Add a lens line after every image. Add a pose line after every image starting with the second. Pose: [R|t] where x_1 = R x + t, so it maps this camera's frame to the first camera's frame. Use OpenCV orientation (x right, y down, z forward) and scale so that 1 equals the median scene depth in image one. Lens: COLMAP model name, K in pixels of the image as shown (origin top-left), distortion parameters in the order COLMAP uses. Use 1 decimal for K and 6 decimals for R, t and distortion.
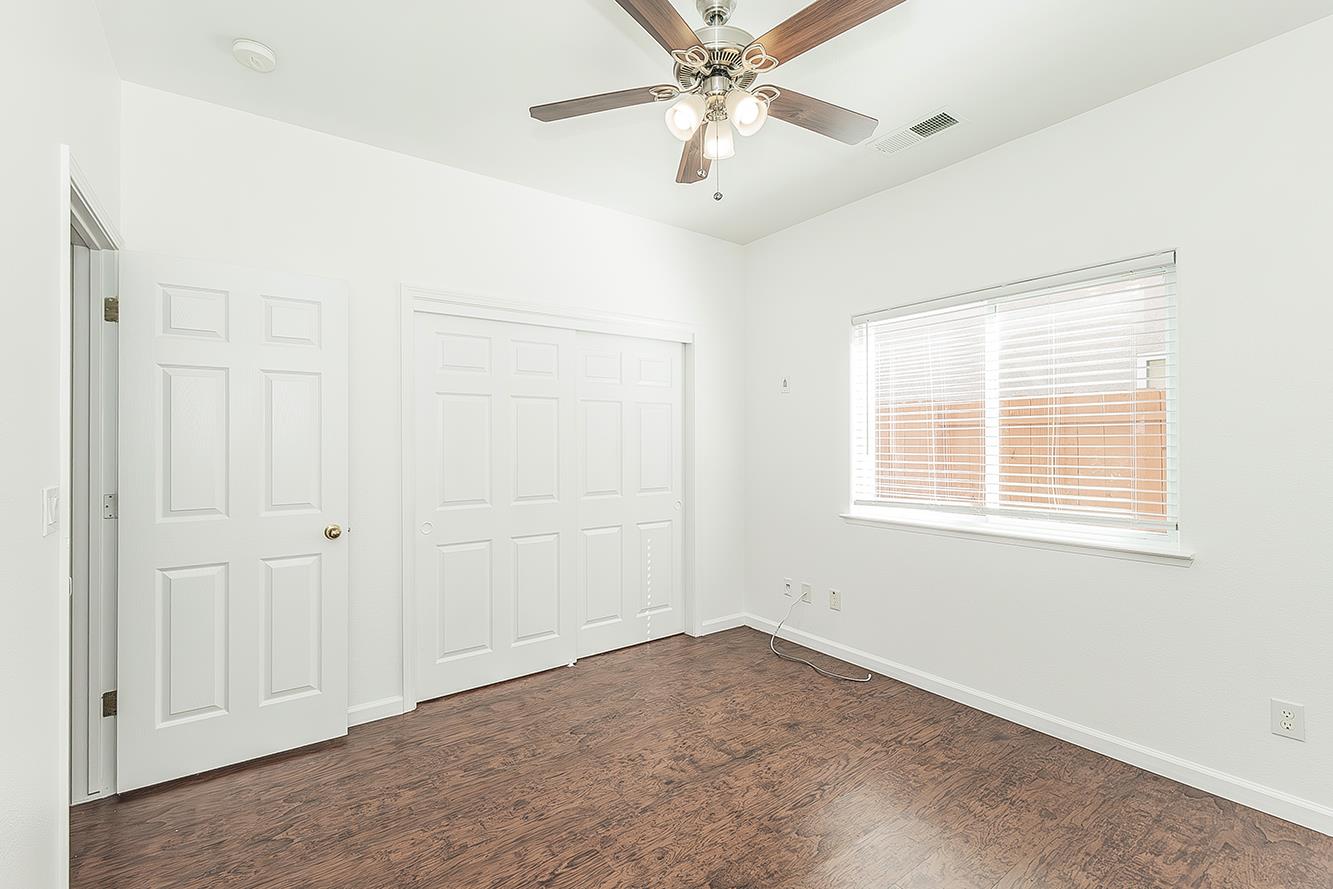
lens RADIAL K [[594.3, 0, 666.4], [0, 594.3, 441.9], [0, 0, 1]] dist [0.003136, -0.001709]
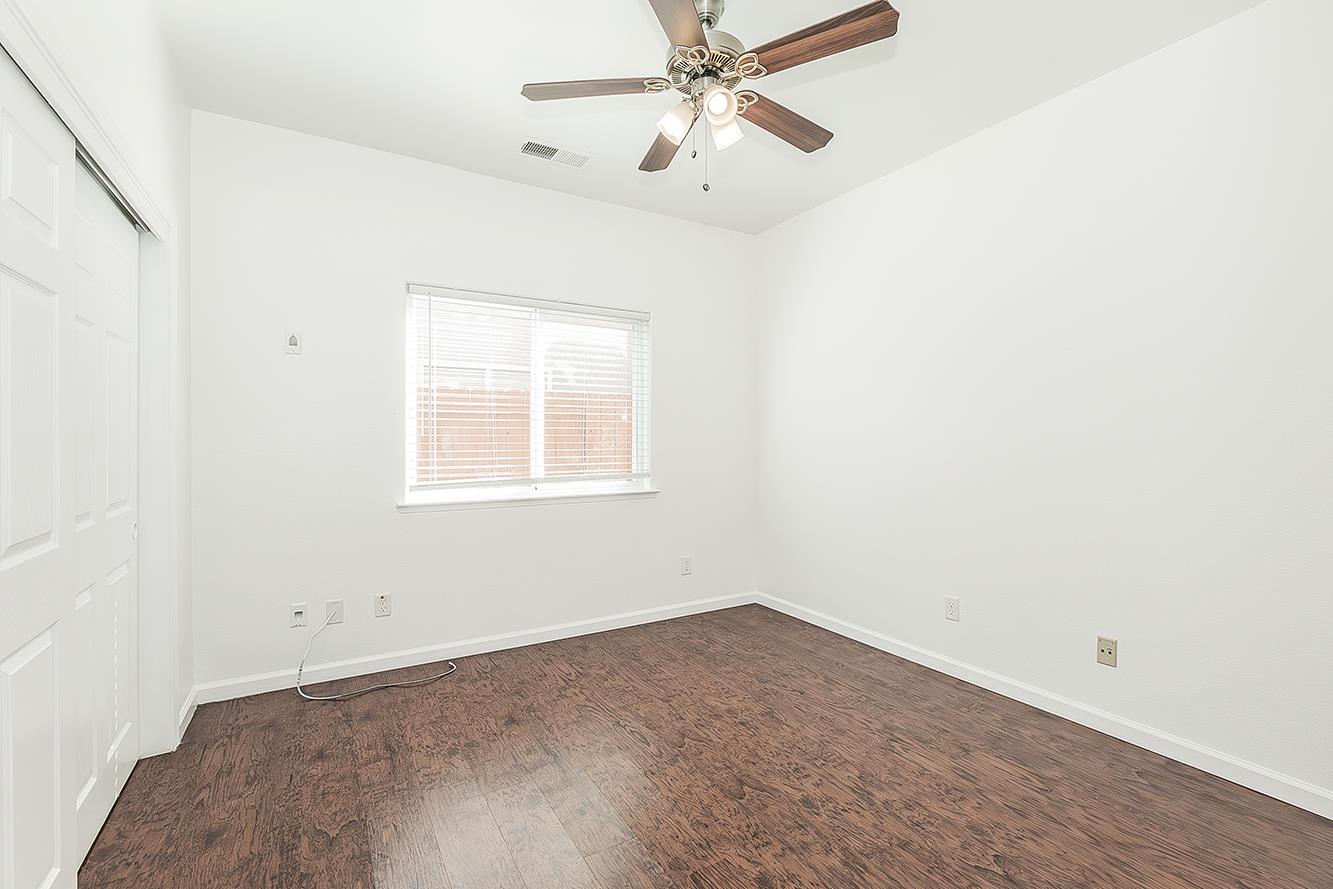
lens RADIAL K [[594.3, 0, 661.8], [0, 594.3, 437.1], [0, 0, 1]] dist [0.003136, -0.001709]
pose [[0.082021, -0.001499, 0.996629, -0.671868], [-0.003817, 0.999991, 0.001818, 0.023674], [-0.996623, -0.003953, 0.082015, 0.651588]]
